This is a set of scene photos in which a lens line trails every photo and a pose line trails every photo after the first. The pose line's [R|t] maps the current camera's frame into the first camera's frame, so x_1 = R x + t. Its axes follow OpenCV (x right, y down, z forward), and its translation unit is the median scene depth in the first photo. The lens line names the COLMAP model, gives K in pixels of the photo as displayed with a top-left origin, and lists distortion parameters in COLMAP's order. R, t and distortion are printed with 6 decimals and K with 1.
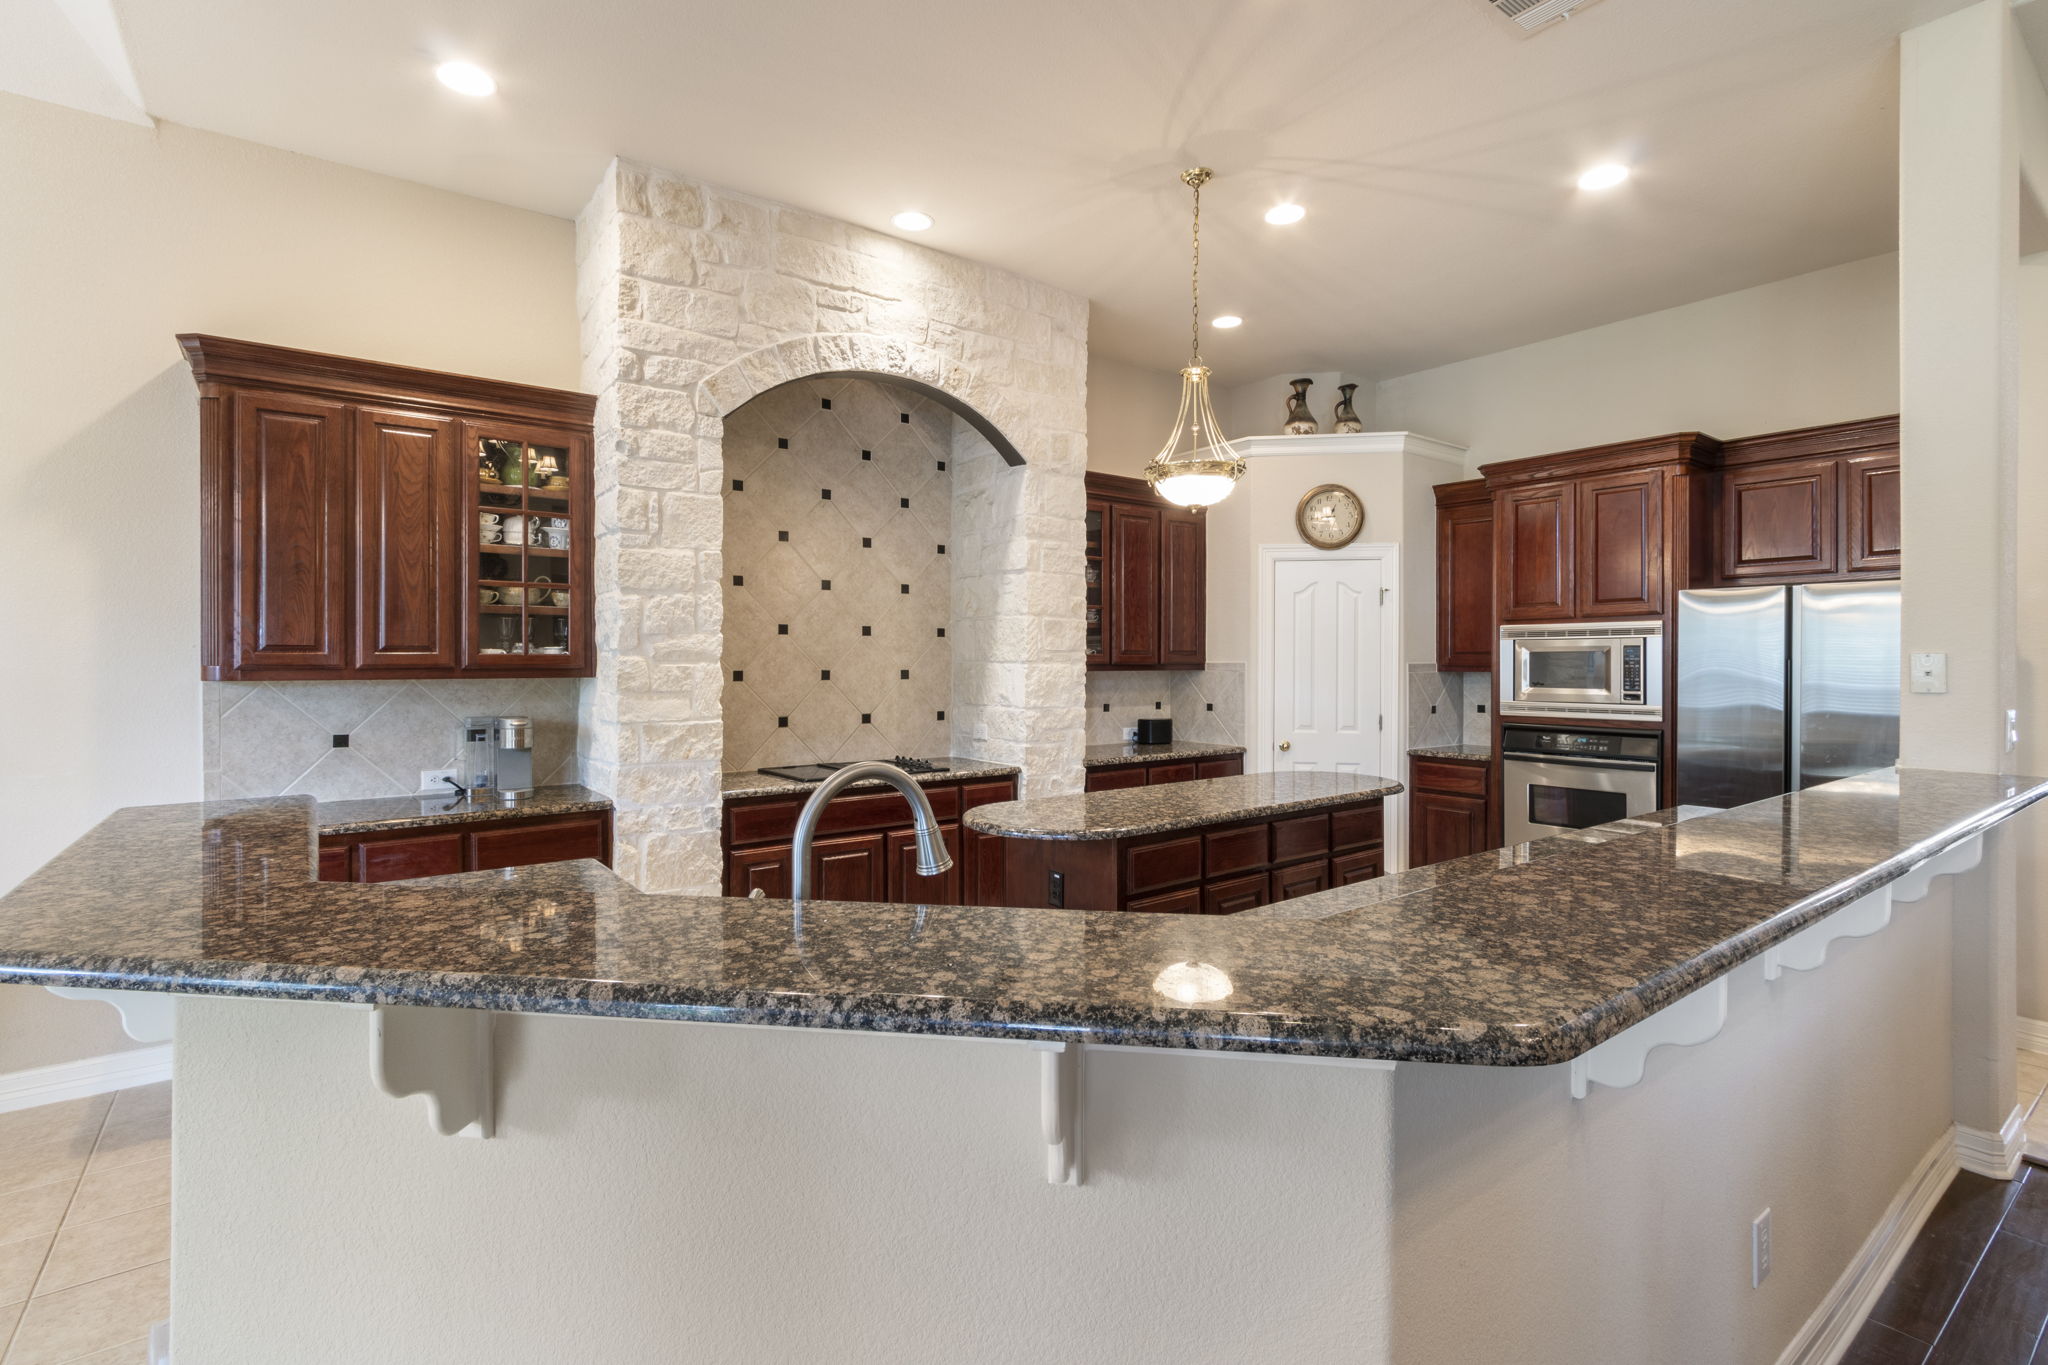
lens RADIAL K [[952.7, 0, 1008.5], [0, 952.7, 653.4], [0, 0, 1]] dist [0.021169, -0.000066]
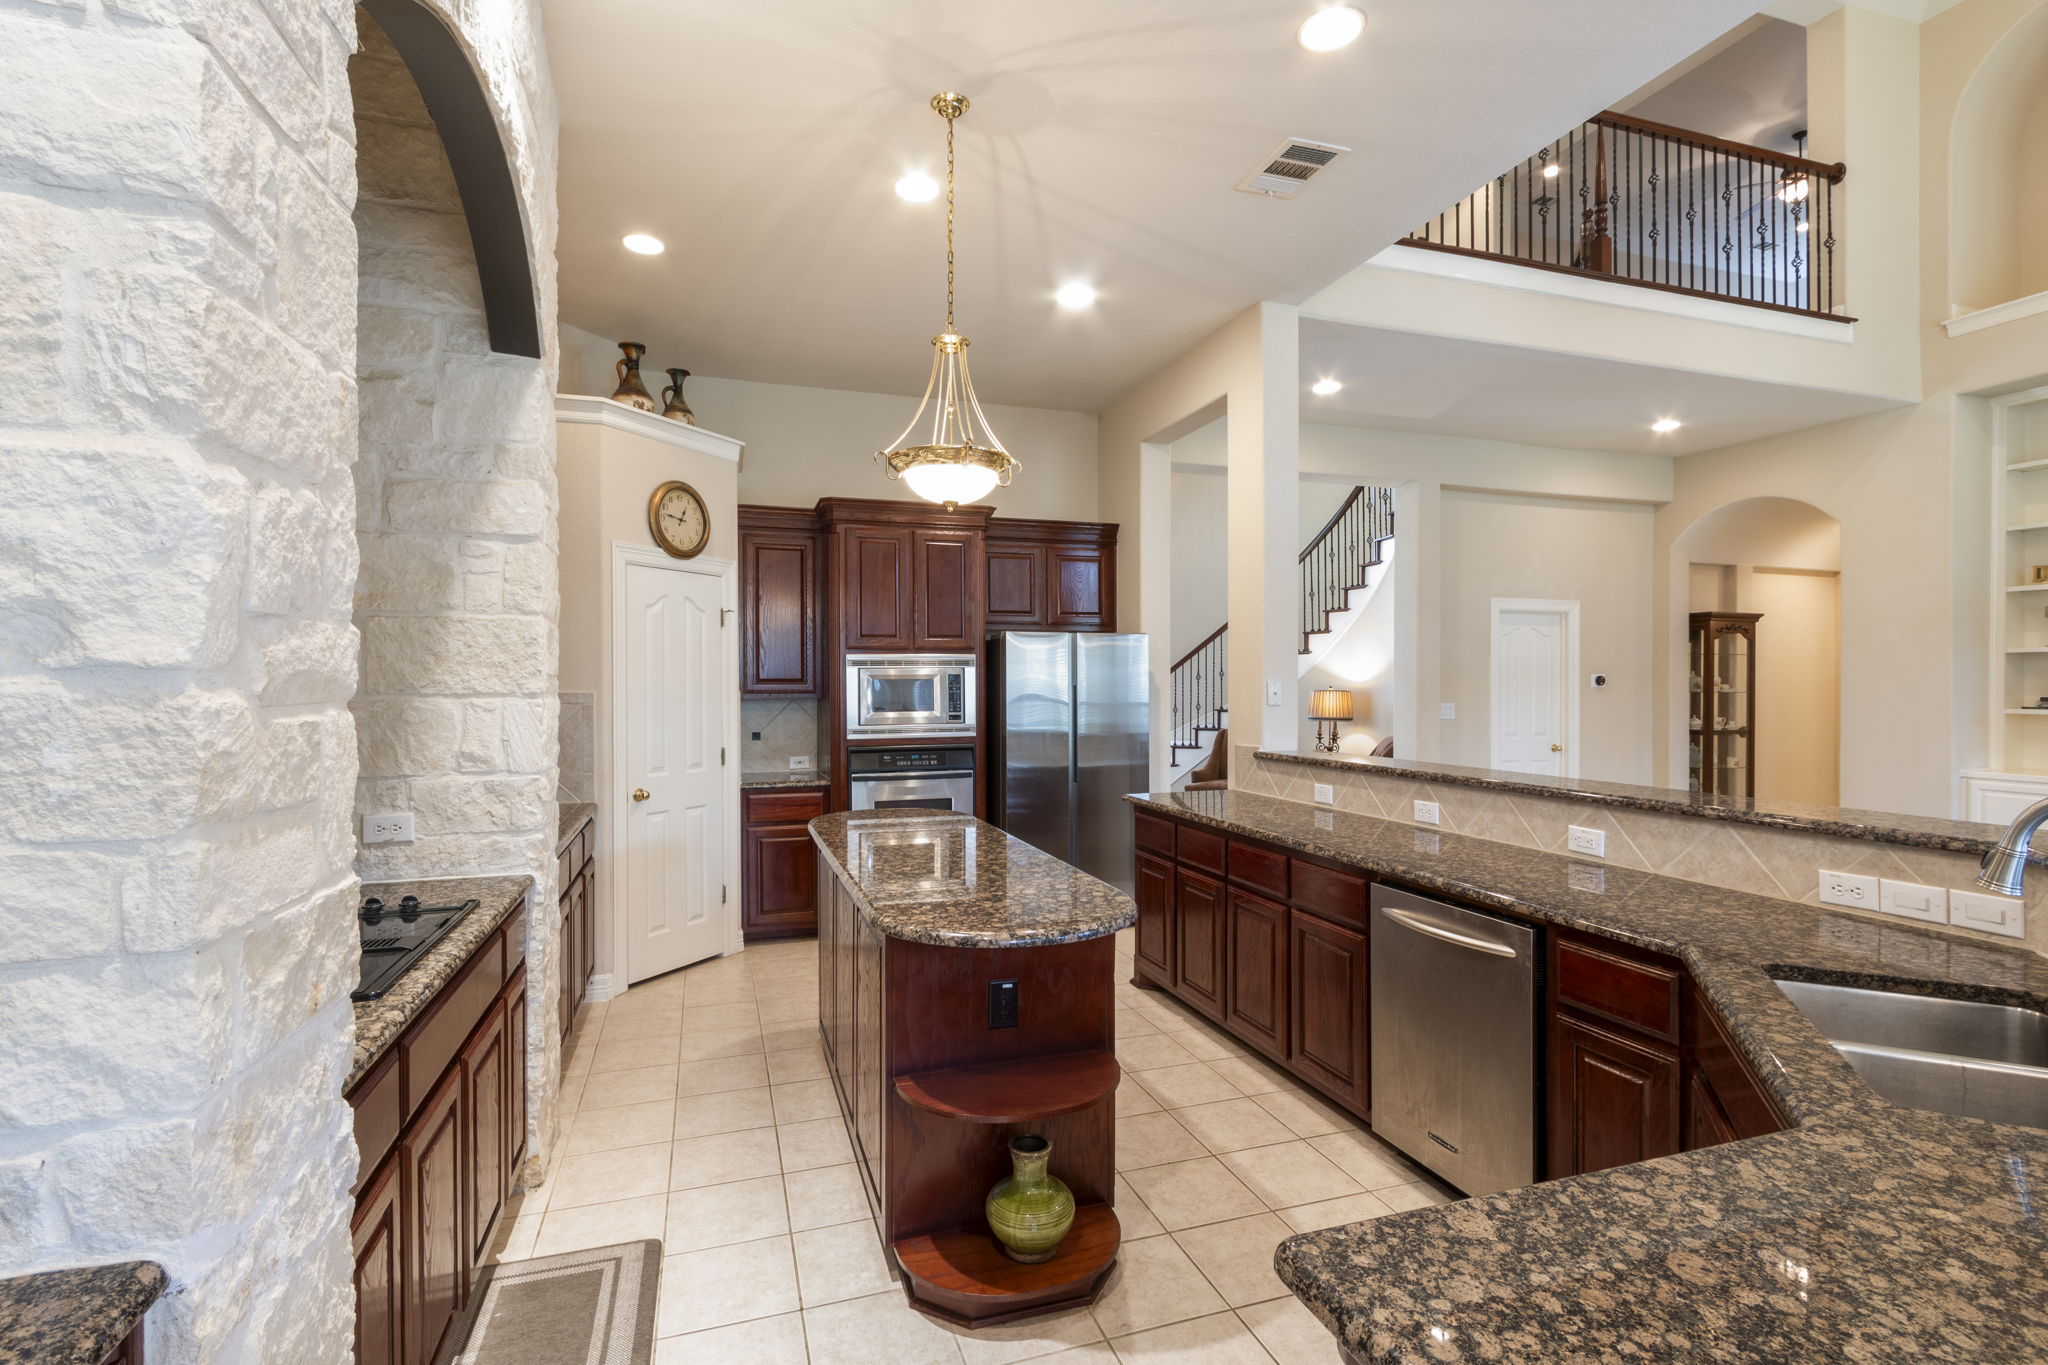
lens RADIAL K [[954.9, 0, 1007.8], [0, 954.9, 687.3], [0, 0, 1]] dist [0.002036, -0.000833]
pose [[0.331967, -0.005460, 0.943275, -0.449209], [-0.002692, 0.999974, 0.006736, -0.000273], [-0.943287, -0.004776, 0.331944, 0.536846]]
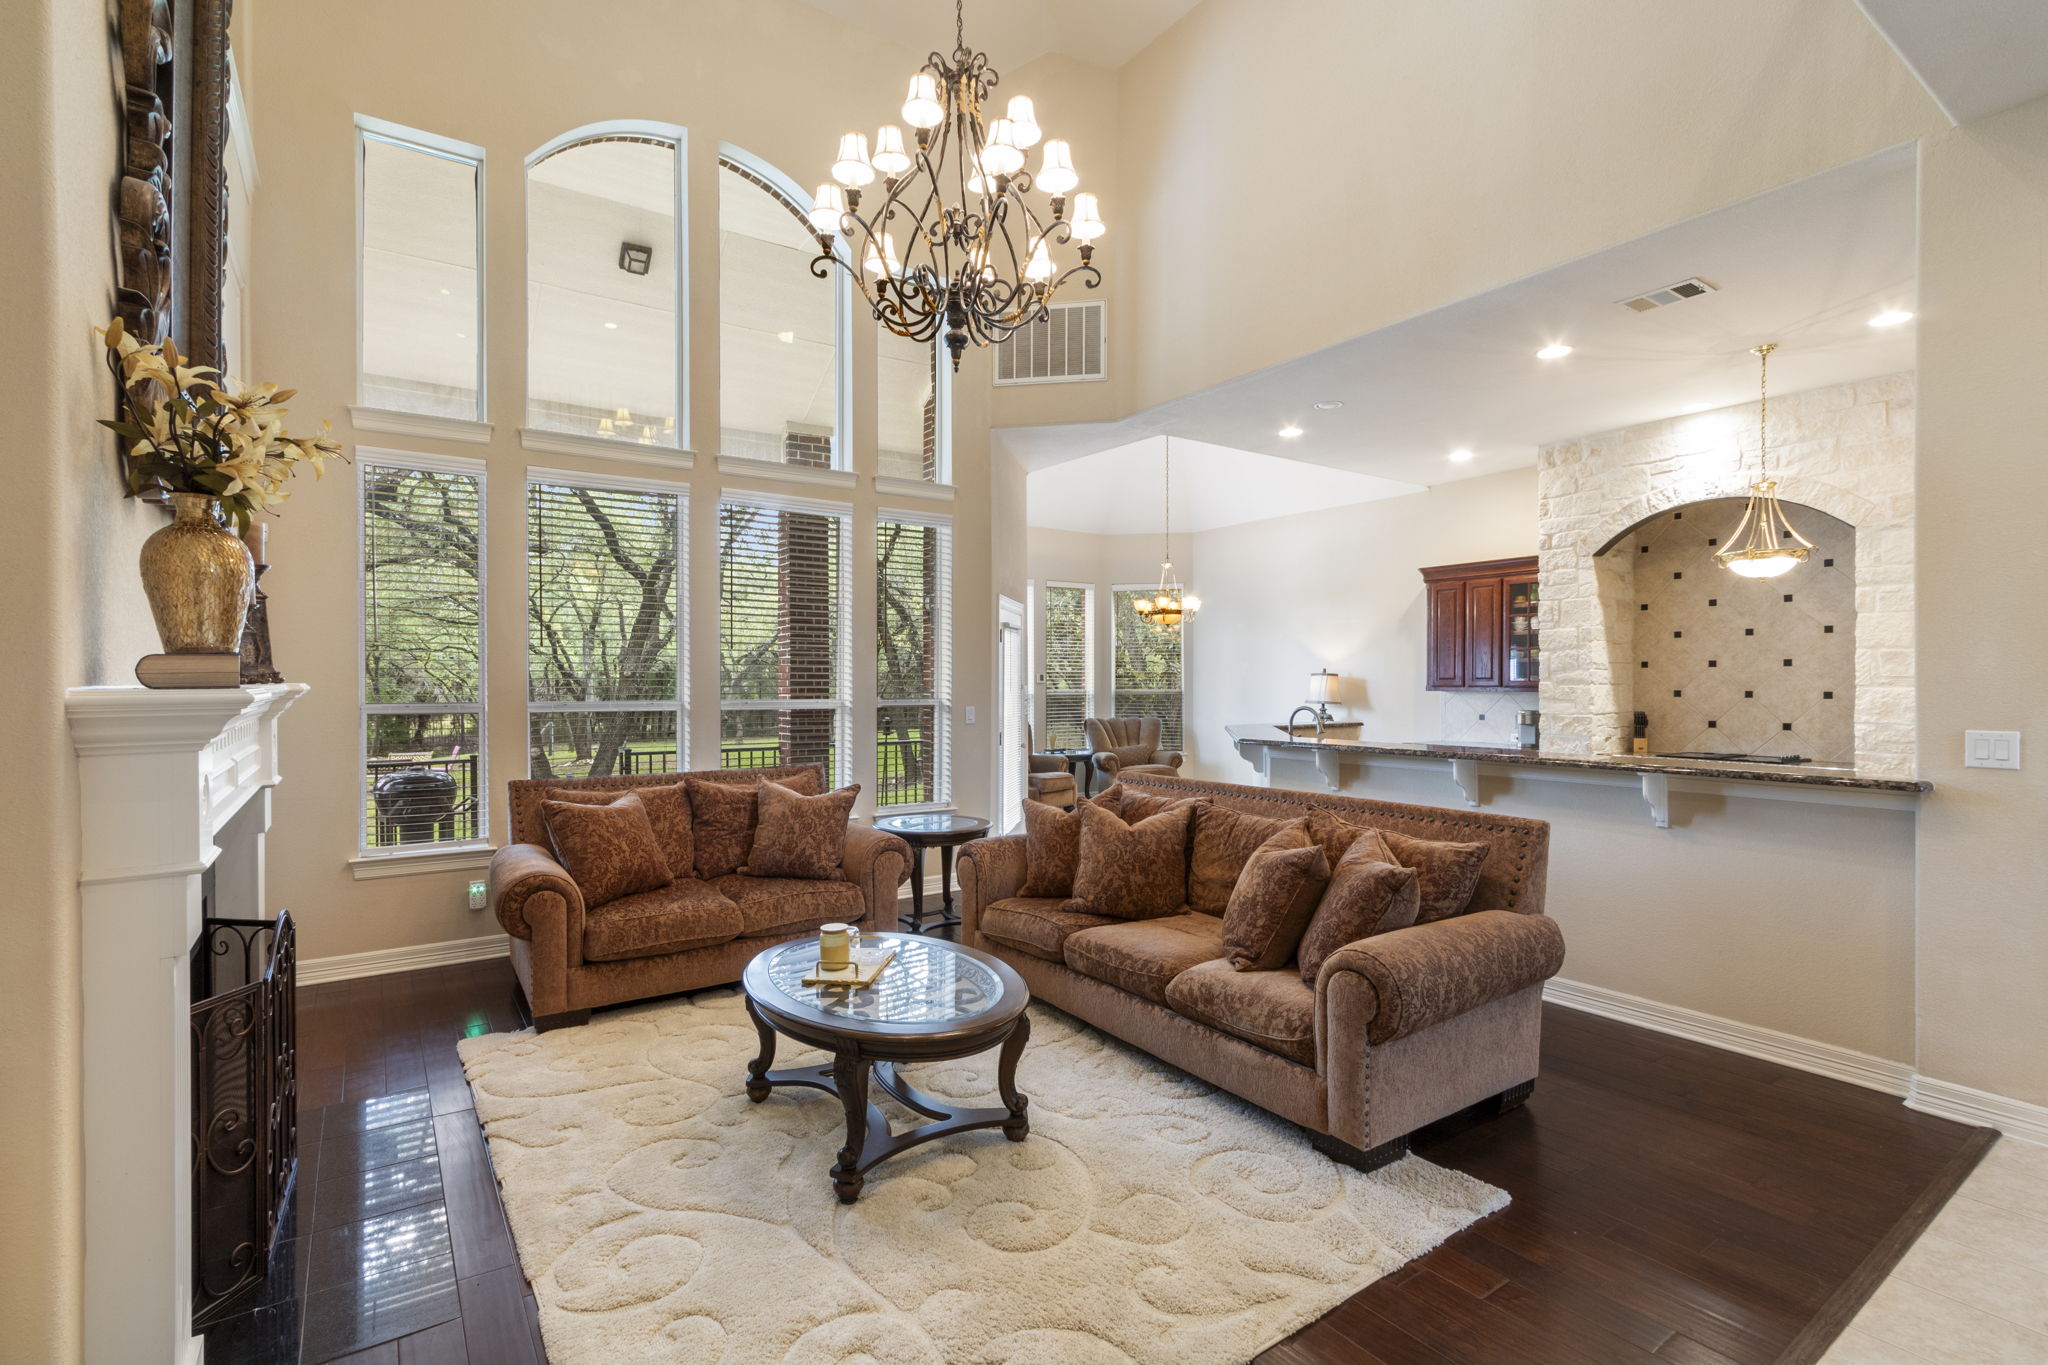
lens RADIAL K [[954.9, 0, 1007.8], [0, 954.9, 687.3], [0, 0, 1]] dist [0.002036, -0.000833]
pose [[-0.038555, 0.005970, -0.999239, 1.306265], [0.006137, 0.999965, 0.005737, -0.003159], [0.999238, -0.005911, -0.038590, -0.067384]]
